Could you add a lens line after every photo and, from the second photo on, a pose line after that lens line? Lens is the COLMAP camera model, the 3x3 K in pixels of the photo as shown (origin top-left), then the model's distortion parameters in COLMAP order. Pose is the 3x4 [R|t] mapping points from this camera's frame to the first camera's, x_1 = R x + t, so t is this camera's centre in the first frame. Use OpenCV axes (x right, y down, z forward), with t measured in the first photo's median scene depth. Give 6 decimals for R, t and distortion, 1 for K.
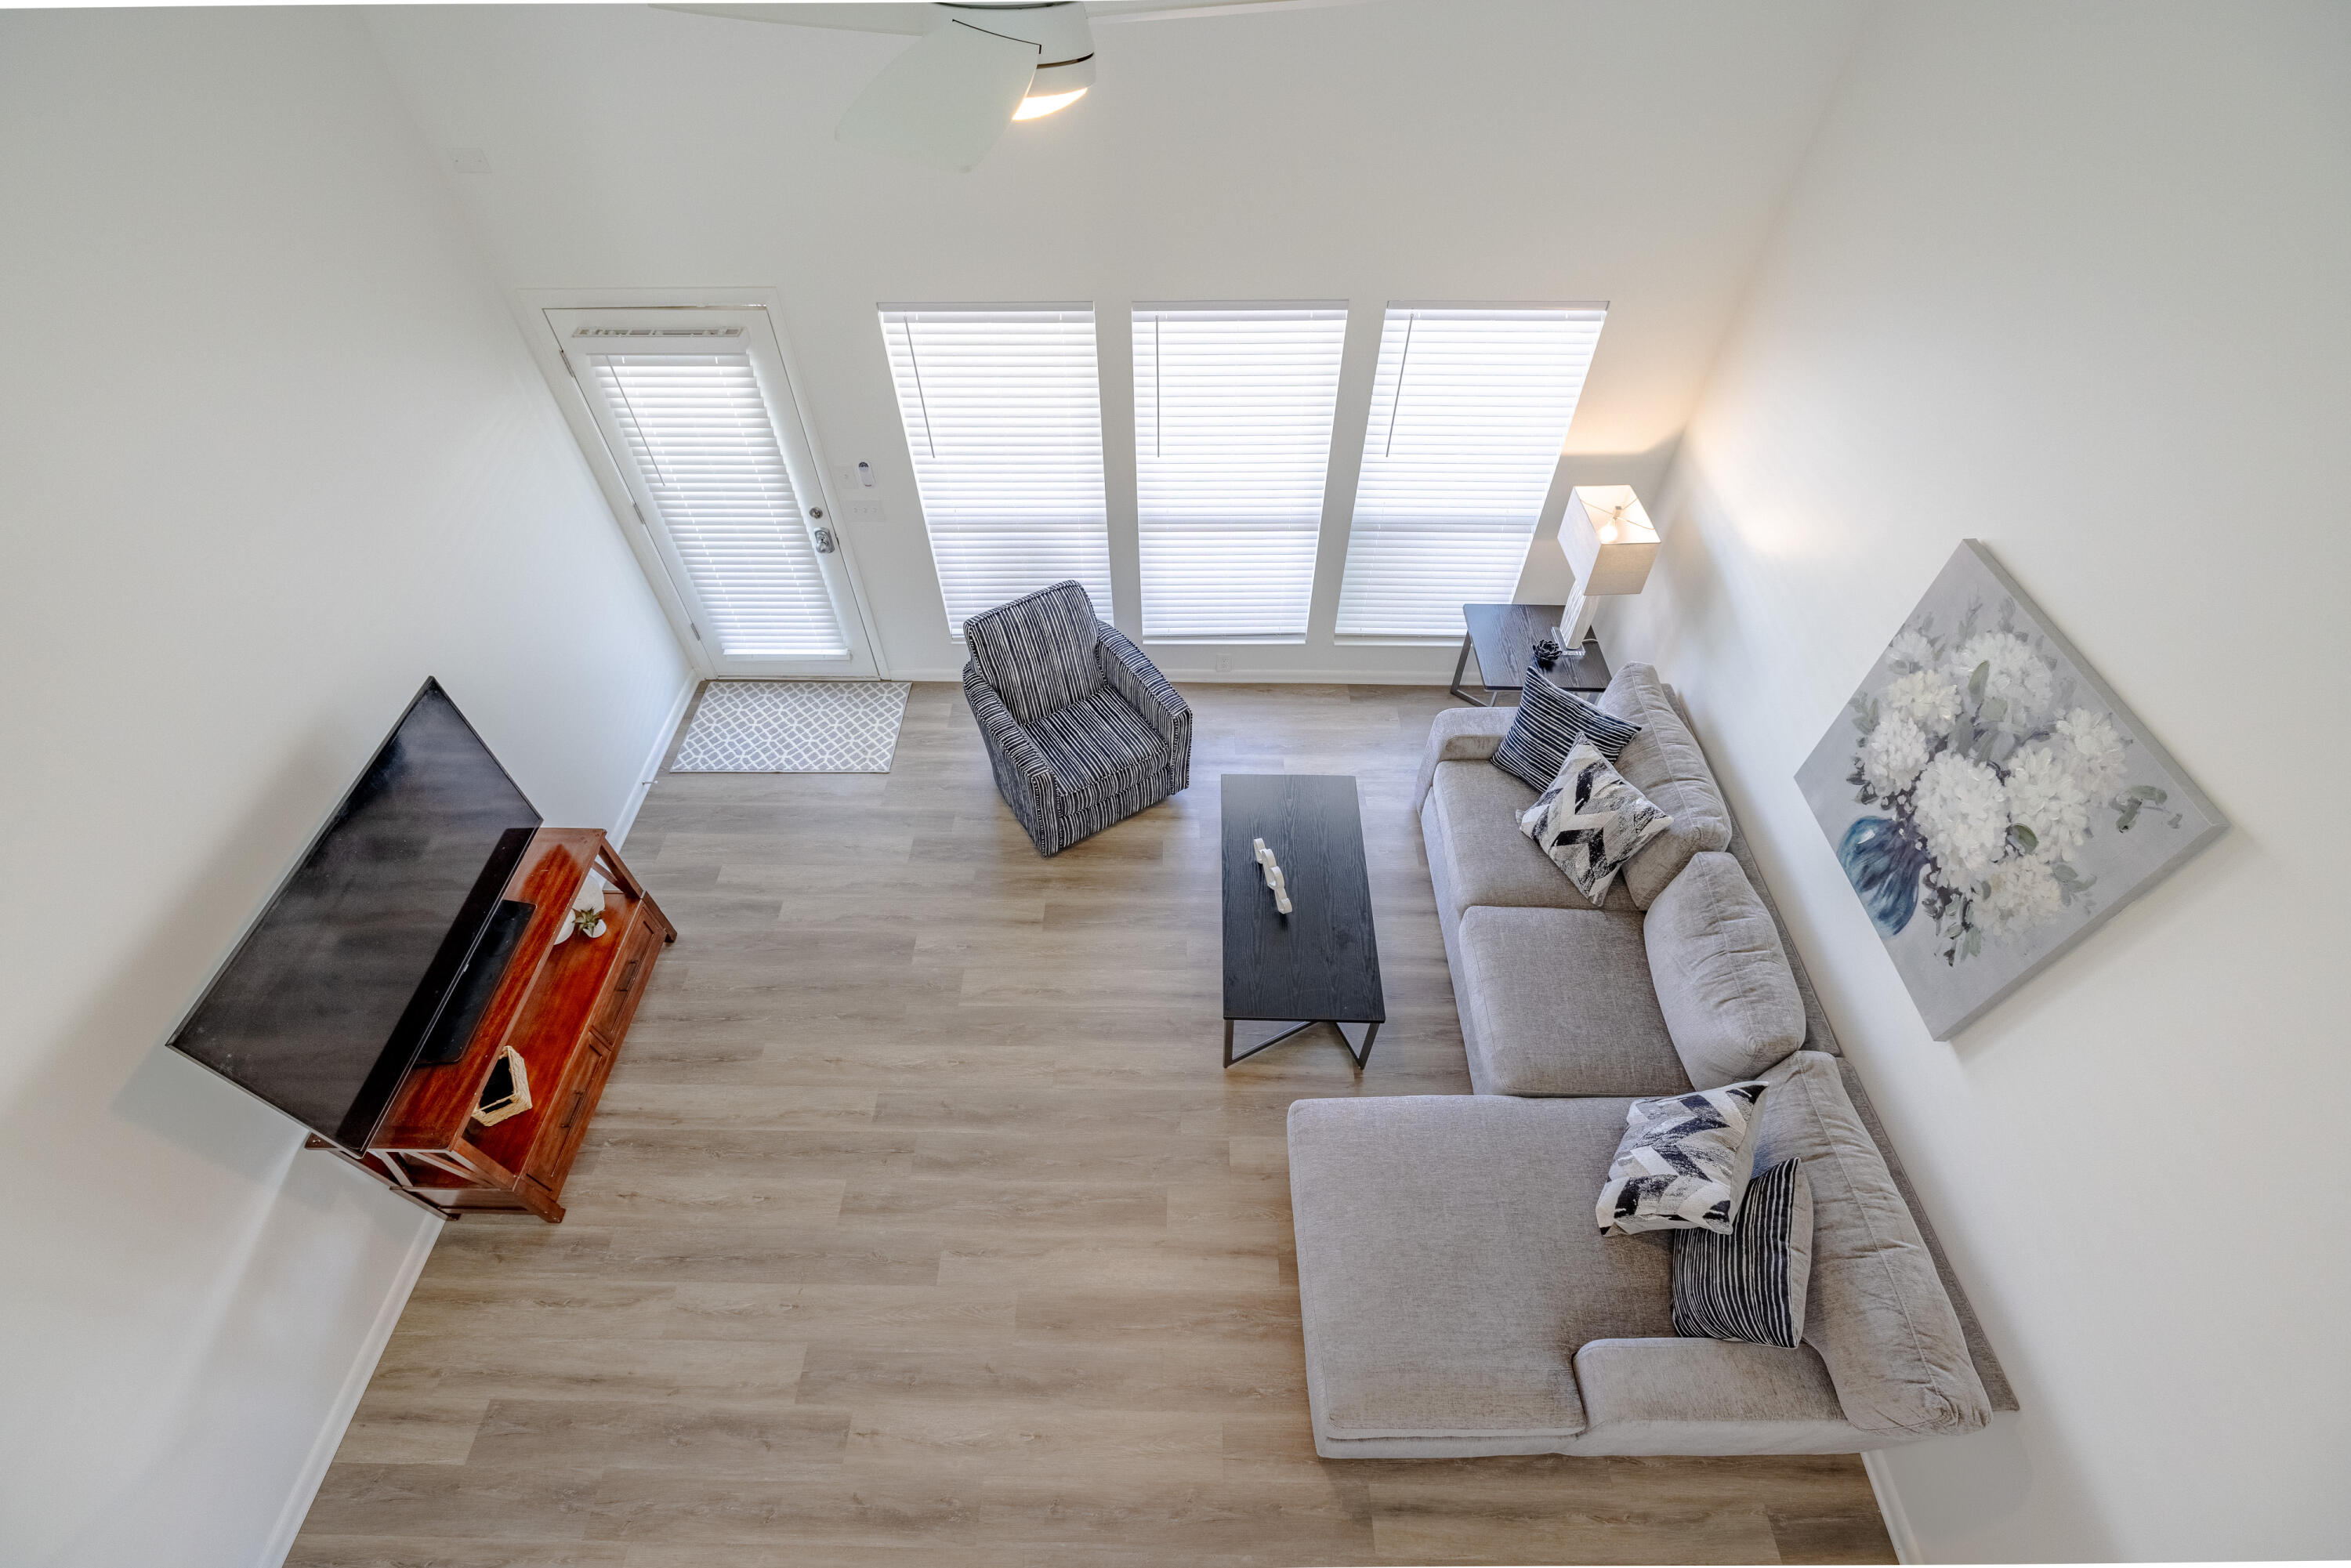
lens RADIAL K [[996.2, 0, 1163.5], [0, 996.2, 796.5], [0, 0, 1]] dist [0.004364, -0.000985]
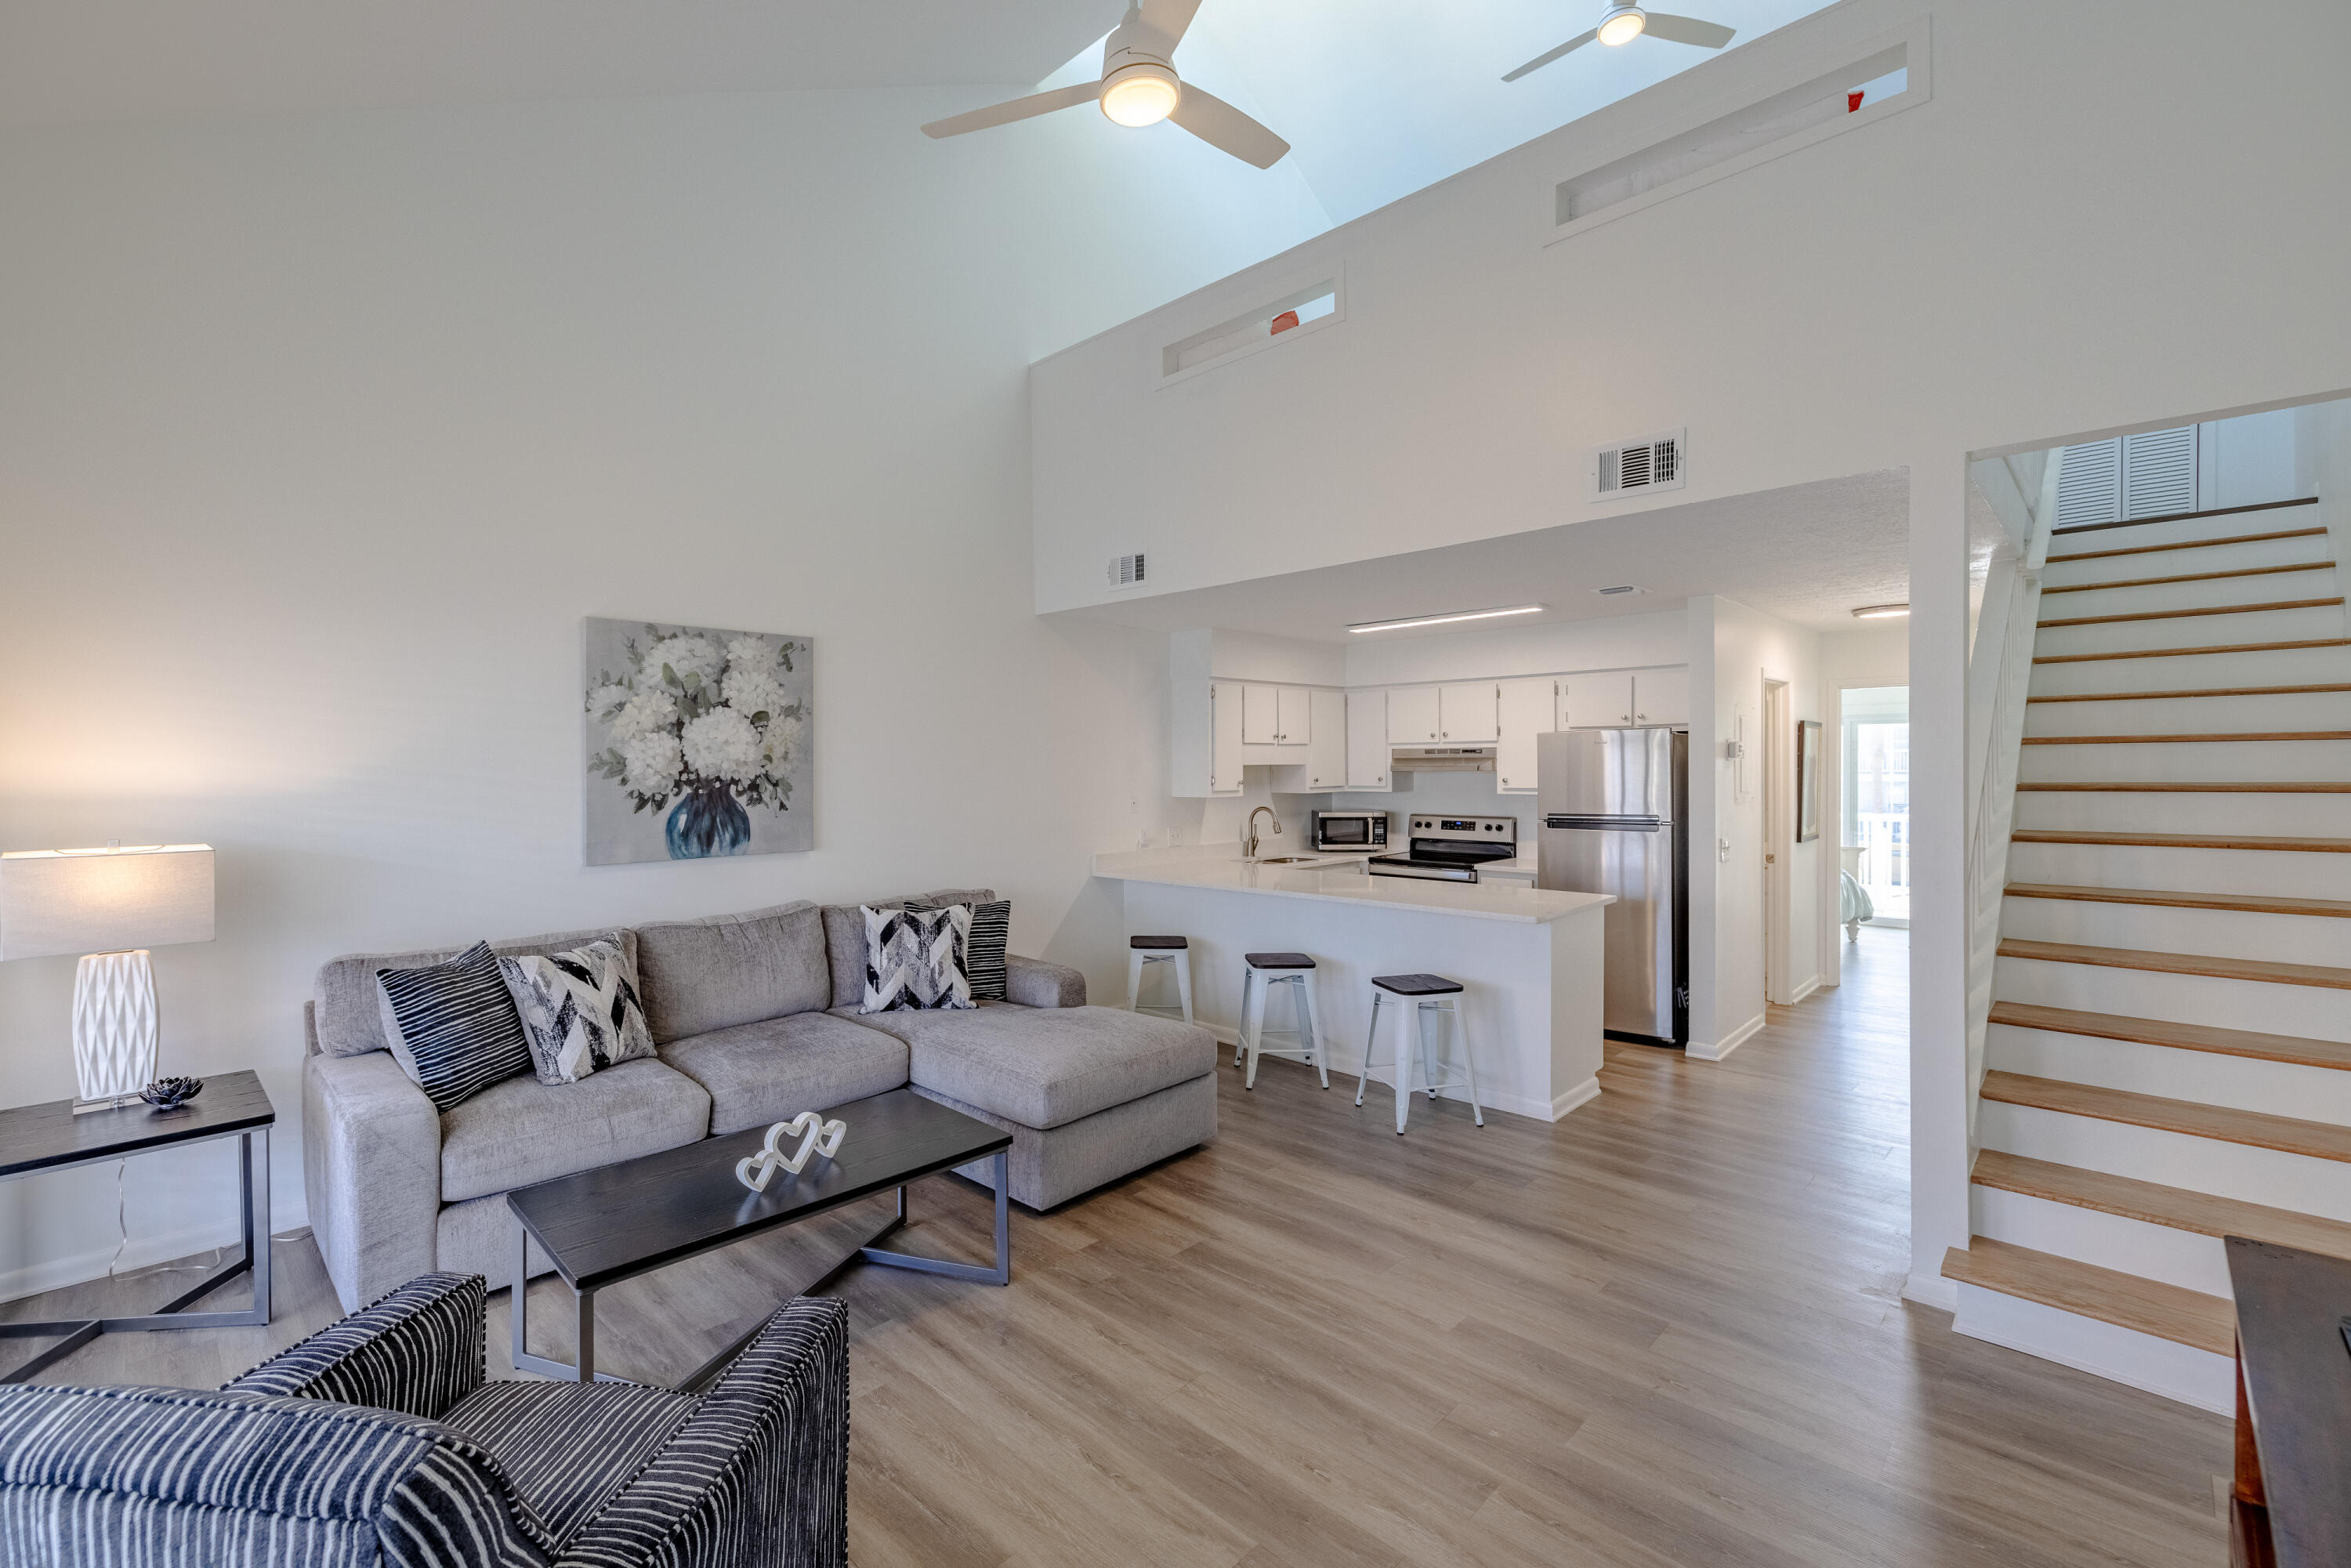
lens RADIAL K [[996.2, 0, 1107.1], [0, 996.2, 774.2], [0, 0, 1]] dist [0.004364, -0.000985]
pose [[-0.713479, 0.009661, 0.700610, -0.608851], [0.546105, 0.634138, 0.547392, -0.393207], [-0.438995, 0.773160, -0.457720, 1.204603]]
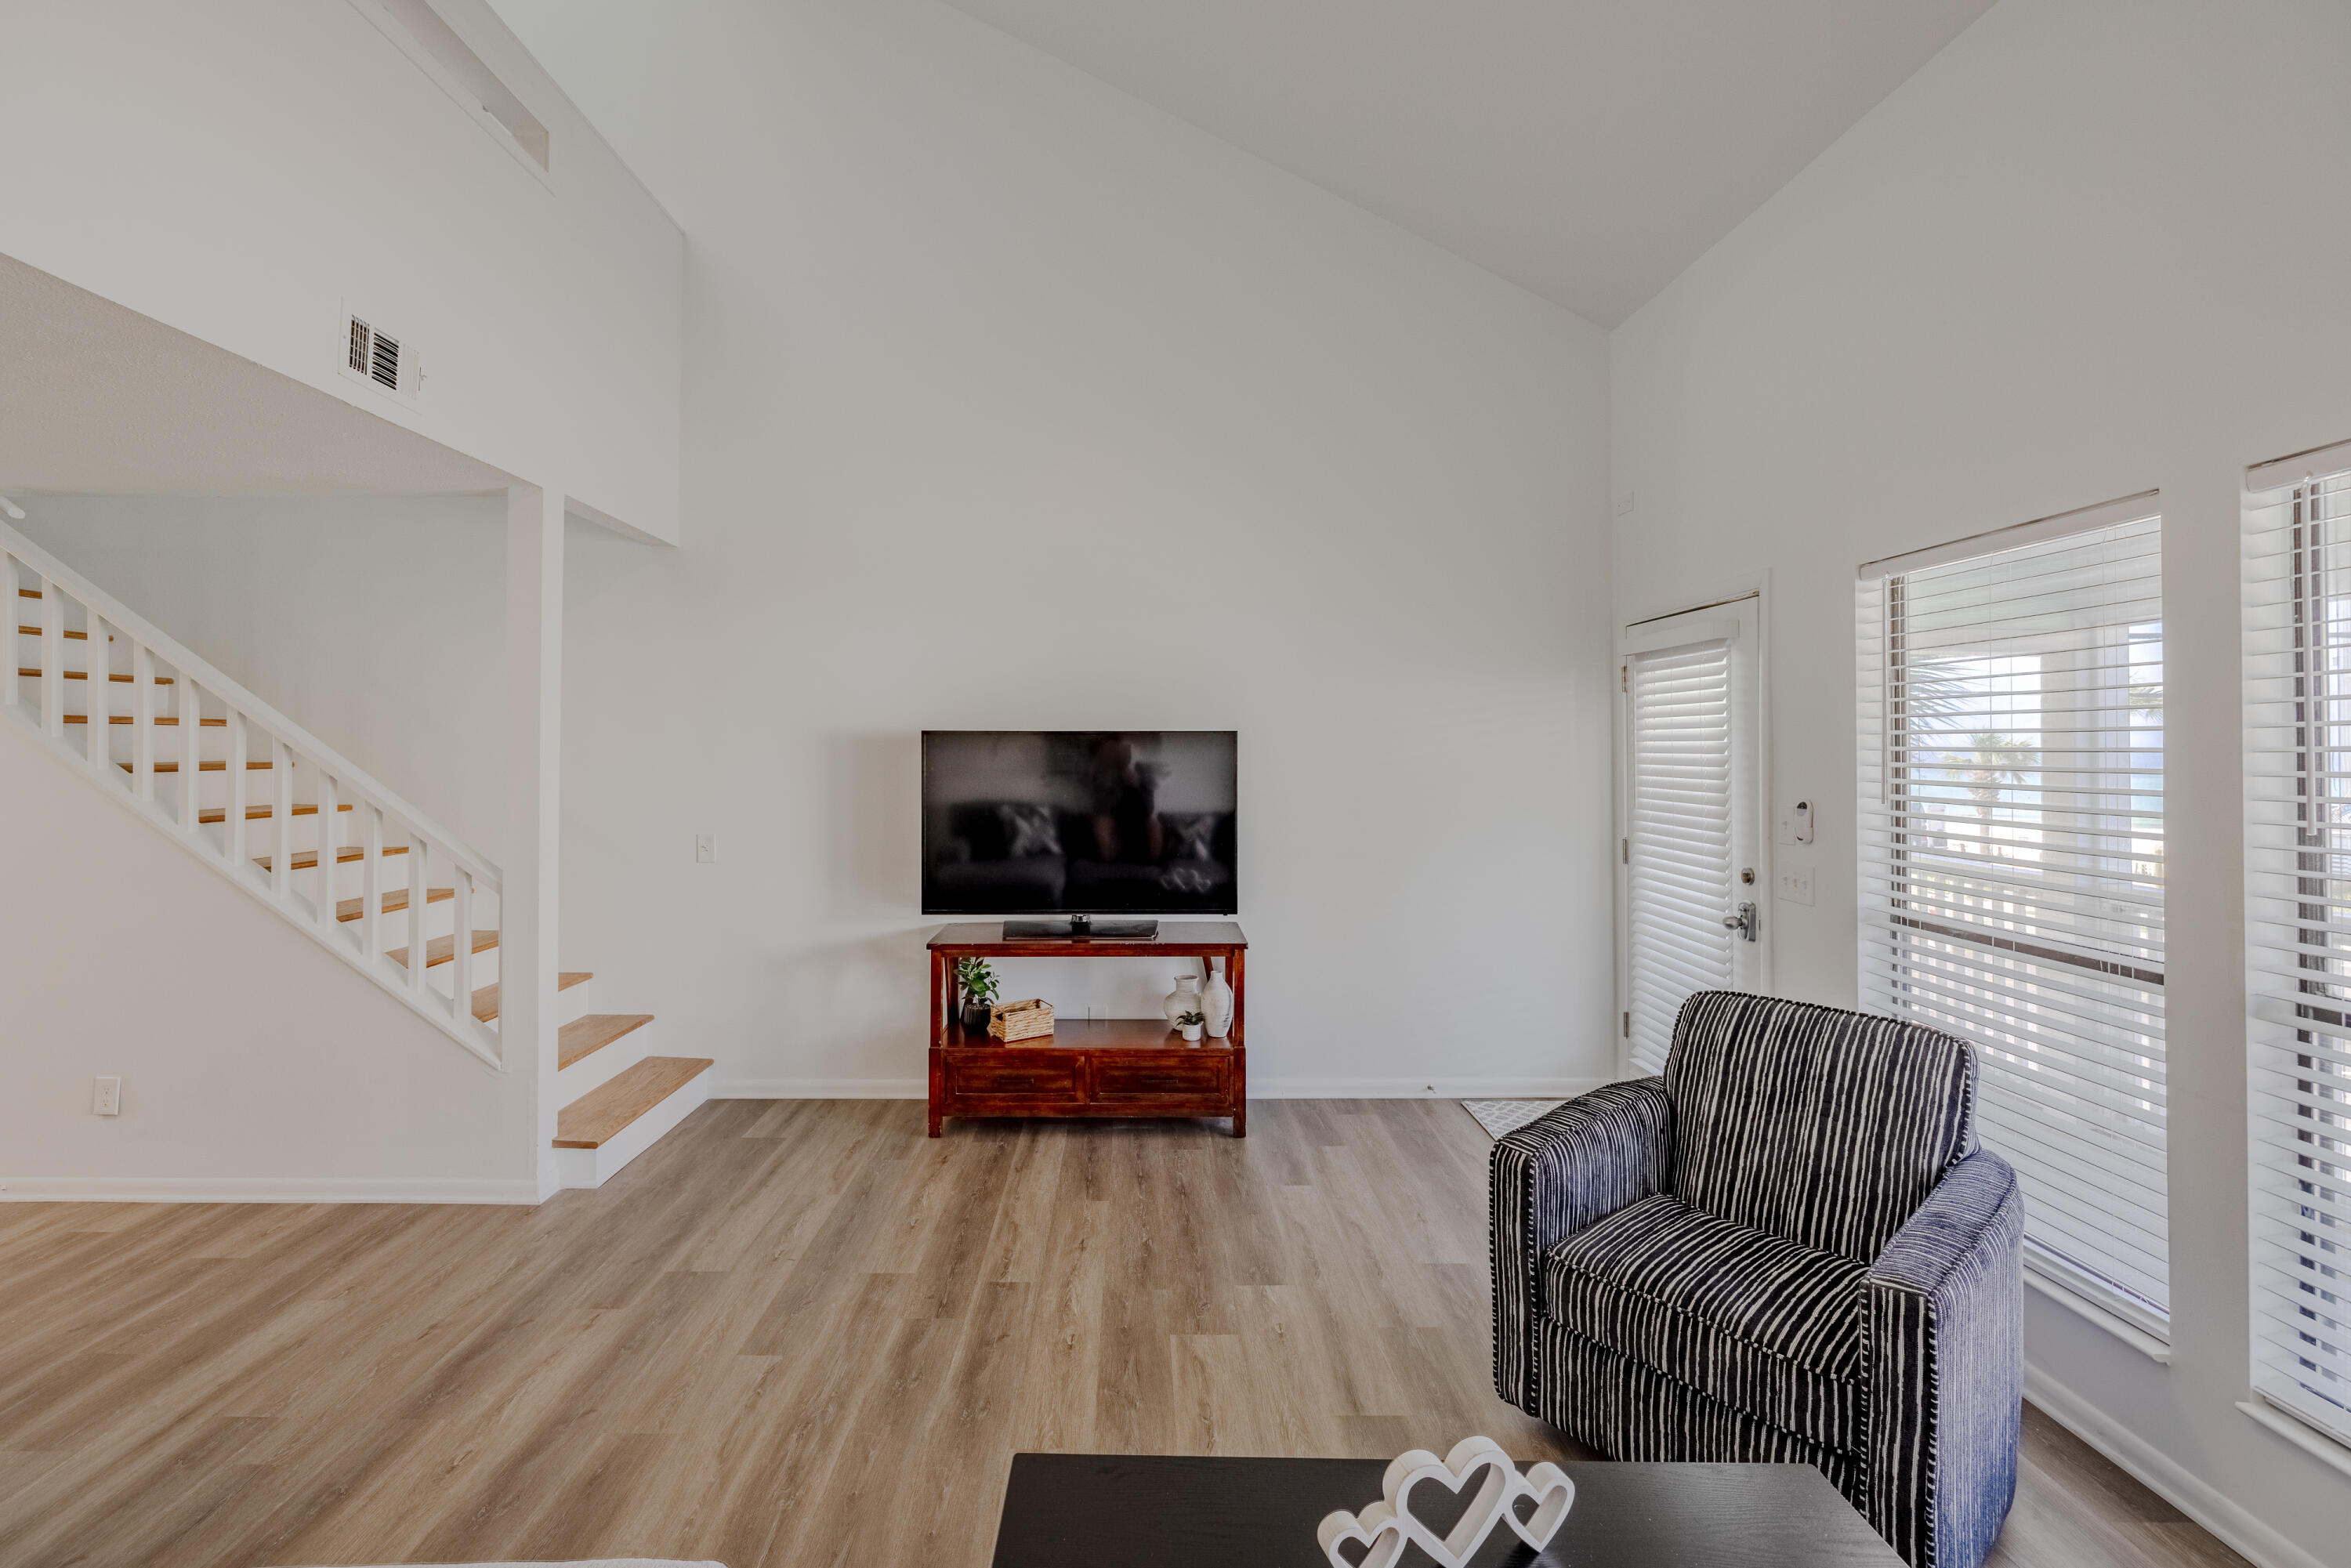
lens RADIAL K [[996.2, 0, 1123.3], [0, 996.2, 728.8], [0, 0, 1]] dist [0.004364, -0.000985]
pose [[0.009920, -0.013932, -0.999854, 0.509839], [-0.766920, 0.641530, -0.016548, 0.005864], [0.641666, 0.766972, -0.004321, 0.872338]]
